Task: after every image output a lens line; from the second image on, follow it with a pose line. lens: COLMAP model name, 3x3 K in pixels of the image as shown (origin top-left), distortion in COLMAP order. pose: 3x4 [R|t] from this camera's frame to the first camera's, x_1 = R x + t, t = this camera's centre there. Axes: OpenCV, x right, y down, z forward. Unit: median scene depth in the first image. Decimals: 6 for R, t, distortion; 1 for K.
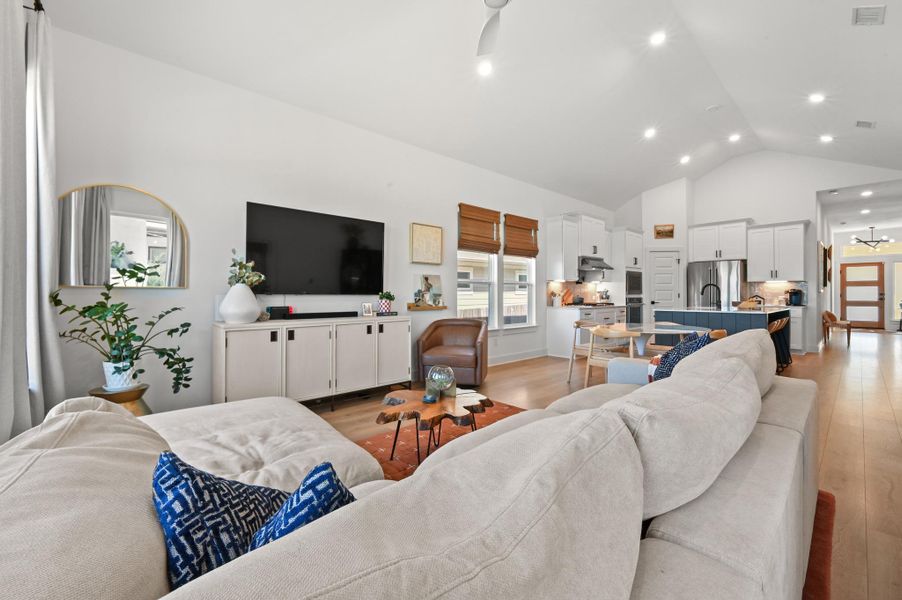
lens RADIAL K [[370.9, 0, 438.8], [0, 370.9, 291.1], [0, 0, 1]] dist [-0.007616, 0.001113]
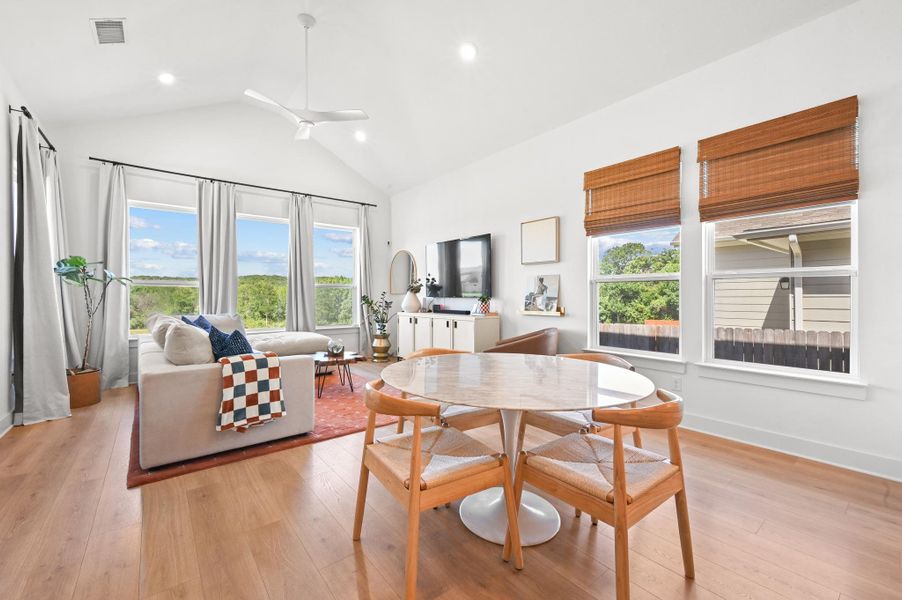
lens RADIAL K [[370.9, 0, 445.1], [0, 370.9, 301.7], [0, 0, 1]] dist [-0.007616, 0.001113]
pose [[-0.048425, 0.013269, -0.998739, 0.869306], [0.006336, 0.999896, 0.012977, 0.005967], [0.998807, -0.005700, -0.048504, 0.820021]]
